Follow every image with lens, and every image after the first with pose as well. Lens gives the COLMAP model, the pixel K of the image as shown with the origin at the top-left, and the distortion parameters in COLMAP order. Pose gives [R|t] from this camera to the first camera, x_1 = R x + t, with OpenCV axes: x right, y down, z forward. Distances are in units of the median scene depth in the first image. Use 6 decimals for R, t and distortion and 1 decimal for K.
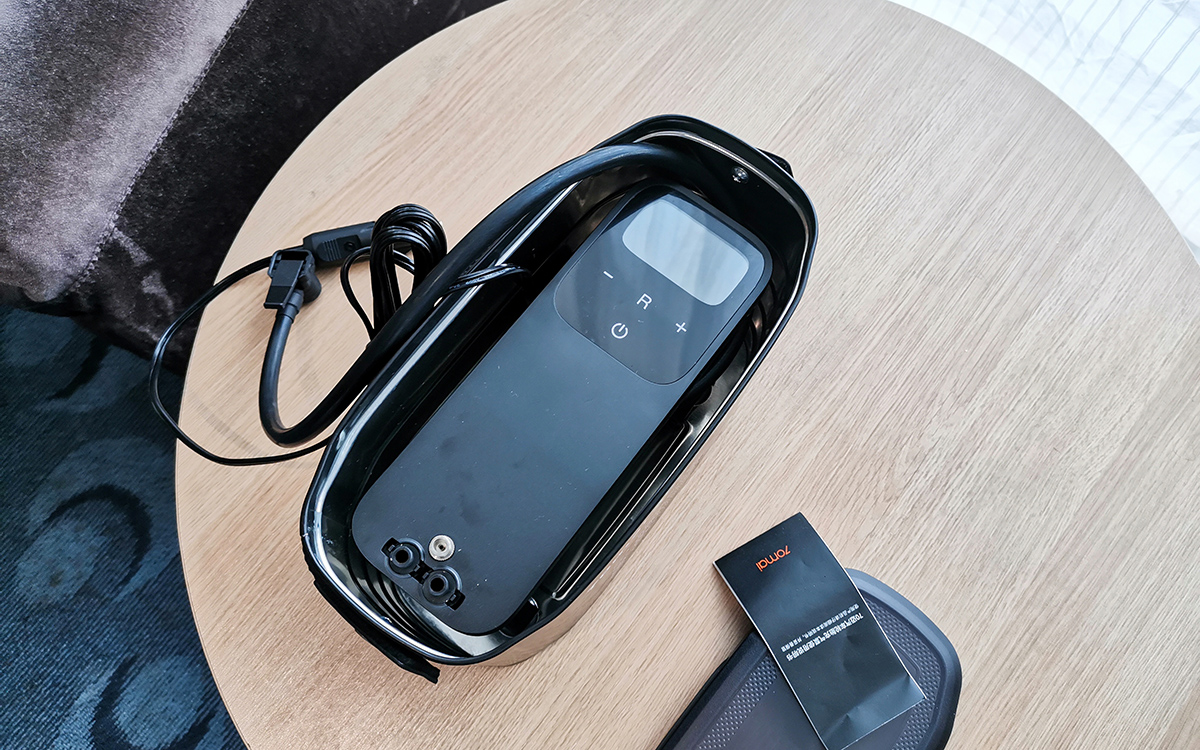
lens RADIAL K [[924.7, 0, 602.5], [0, 924.7, 358.8], [0, 0, 1]] dist [0.038811, -0.038437]
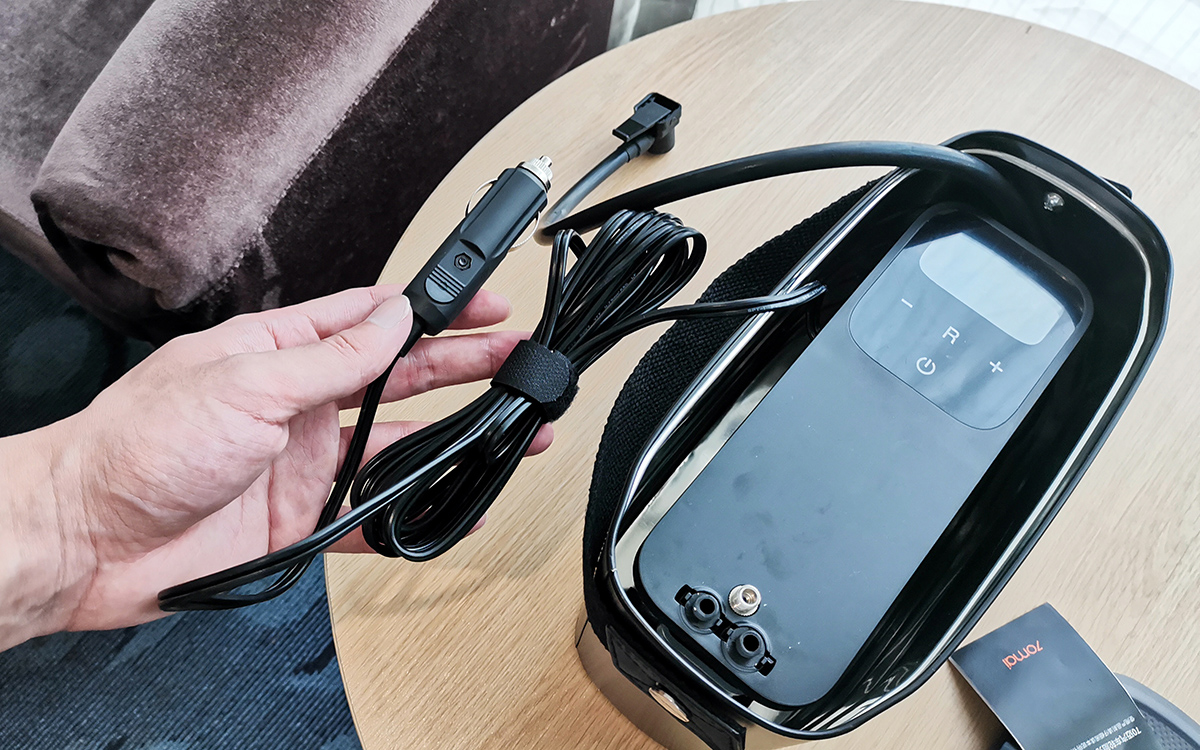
lens RADIAL K [[1026.6, 0, 564.1], [0, 1026.6, 321.1], [0, 0, 1]] dist [0.027614, -0.018798]
pose [[0.997870, 0.062993, -0.016951, -0.219387], [-0.064543, 0.991108, -0.116354, 0.044997], [0.009471, 0.117200, 0.993063, 0.015980]]
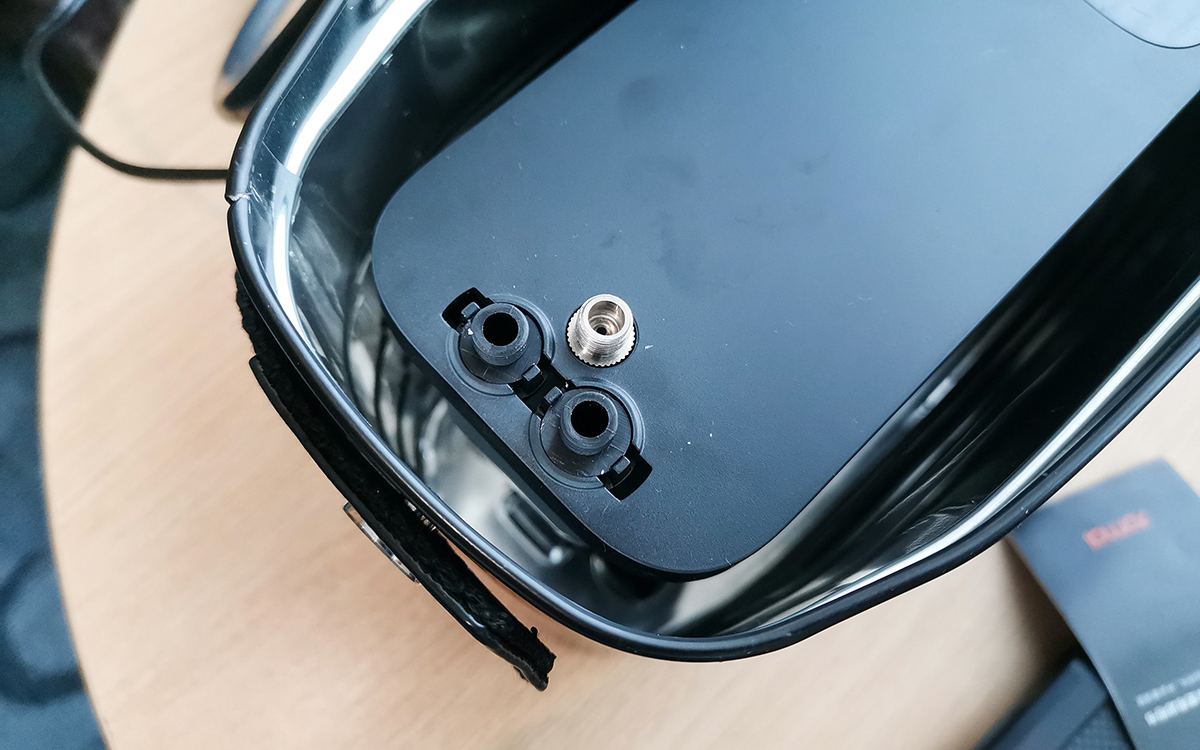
lens RADIAL K [[924.7, 0, 596.6], [0, 924.7, 368.1], [0, 0, 1]] dist [0.038811, -0.038437]
pose [[0.988375, 0.150160, -0.023796, -0.106102], [-0.149218, 0.988097, 0.037386, 0.131771], [0.029126, -0.033401, 0.999018, 0.405448]]
